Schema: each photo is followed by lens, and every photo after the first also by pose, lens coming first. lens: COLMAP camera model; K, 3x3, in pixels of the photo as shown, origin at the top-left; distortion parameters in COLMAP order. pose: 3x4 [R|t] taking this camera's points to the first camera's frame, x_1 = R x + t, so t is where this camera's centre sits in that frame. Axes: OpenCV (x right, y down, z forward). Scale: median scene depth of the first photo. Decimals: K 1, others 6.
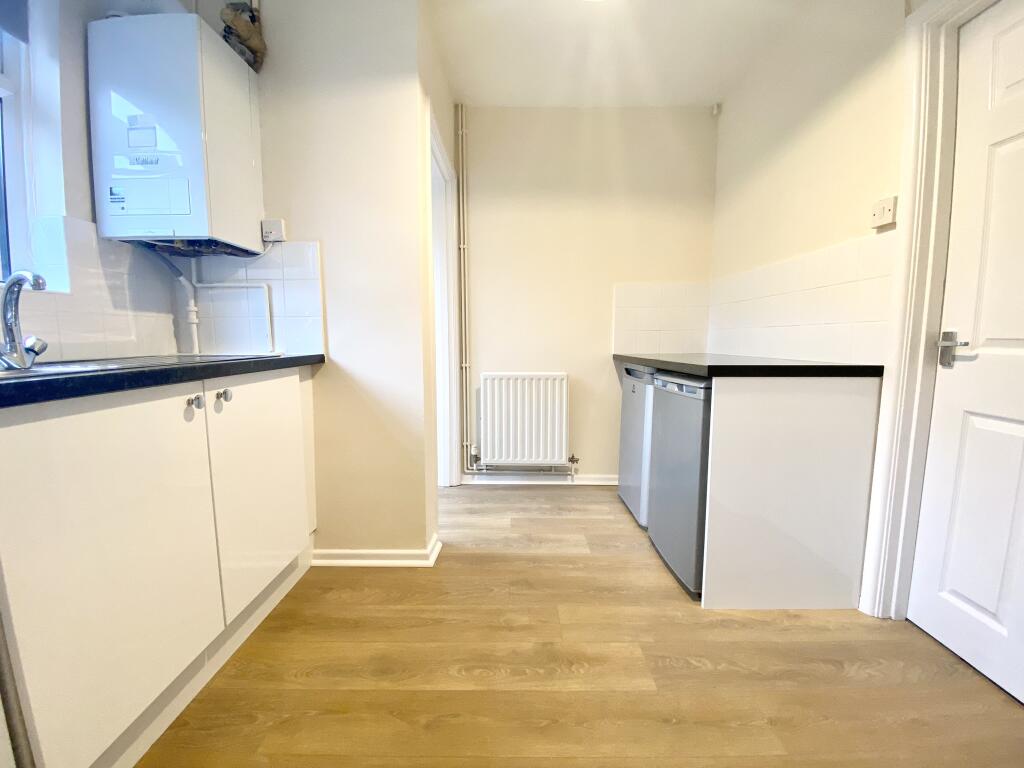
lens RADIAL K [[421.7, 0, 518.9], [0, 421.7, 377.0], [0, 0, 1]] dist [0.003622, -0.010753]
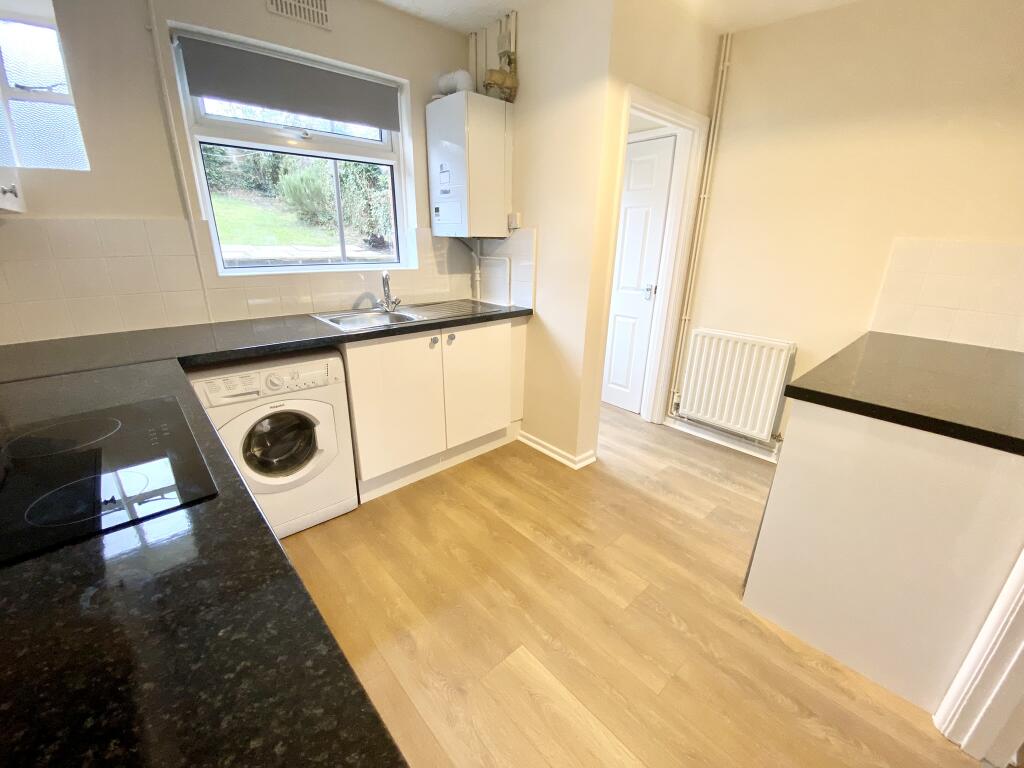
lens RADIAL K [[421.7, 0, 512.8], [0, 421.7, 385.9], [0, 0, 1]] dist [0.003622, -0.010753]
pose [[0.669056, 0.260657, -0.696004, 0.594258], [-0.087034, 0.957517, 0.274931, -0.200889], [0.738098, -0.123368, 0.663318, -0.055663]]
